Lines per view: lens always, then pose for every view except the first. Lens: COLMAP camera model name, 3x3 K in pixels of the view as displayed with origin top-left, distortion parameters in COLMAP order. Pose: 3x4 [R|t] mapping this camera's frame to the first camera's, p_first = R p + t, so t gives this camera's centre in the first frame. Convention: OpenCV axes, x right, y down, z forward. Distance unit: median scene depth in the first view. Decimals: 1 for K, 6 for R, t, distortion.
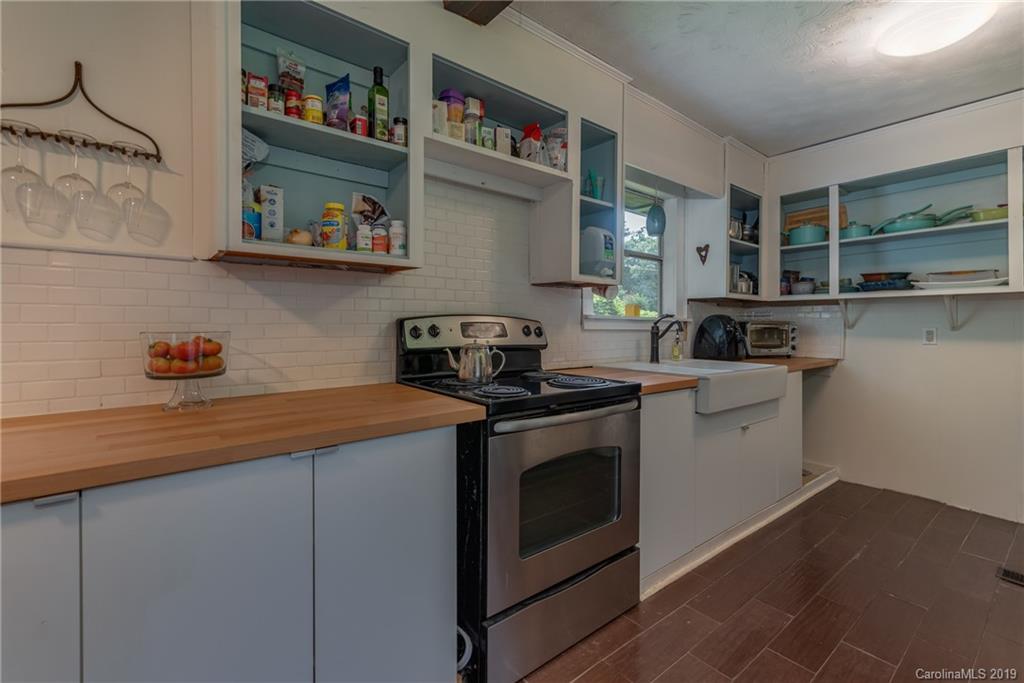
lens RADIAL K [[450.0, 0, 473.3], [0, 450.0, 328.2], [0, 0, 1]] dist [0.000968, -0.000084]
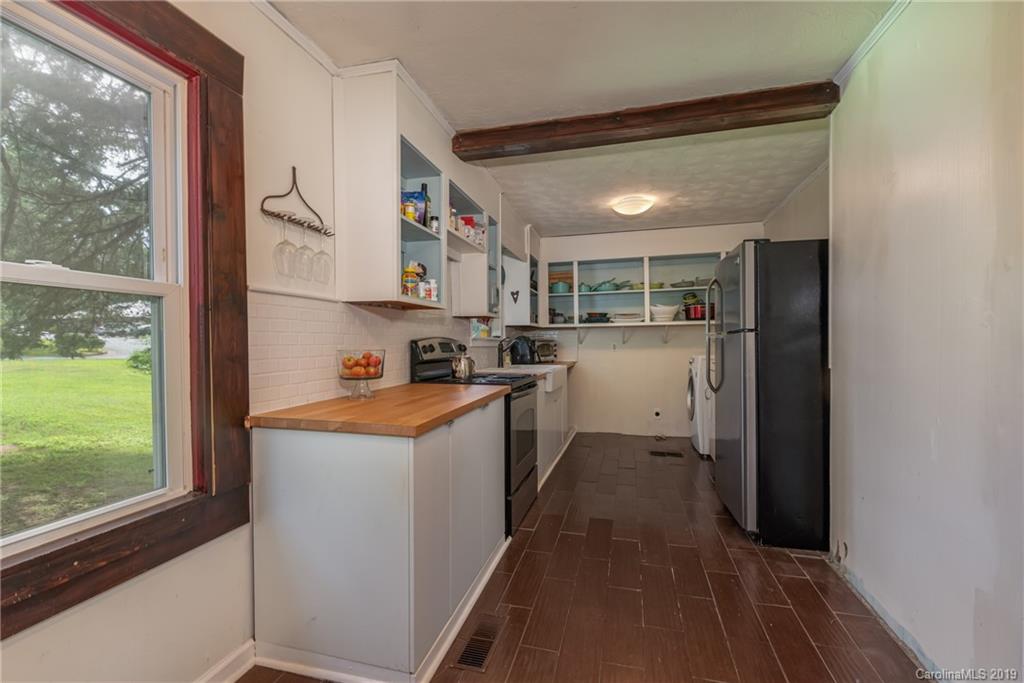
lens RADIAL K [[440.4, 0, 517.9], [0, 440.4, 342.8], [0, 0, 1]] dist [0.021696, -0.000036]
pose [[0.790974, -0.011421, 0.611743, -0.413258], [0.018069, 0.999826, -0.004696, 0.000894], [-0.611583, 0.014768, 0.791043, -0.200226]]
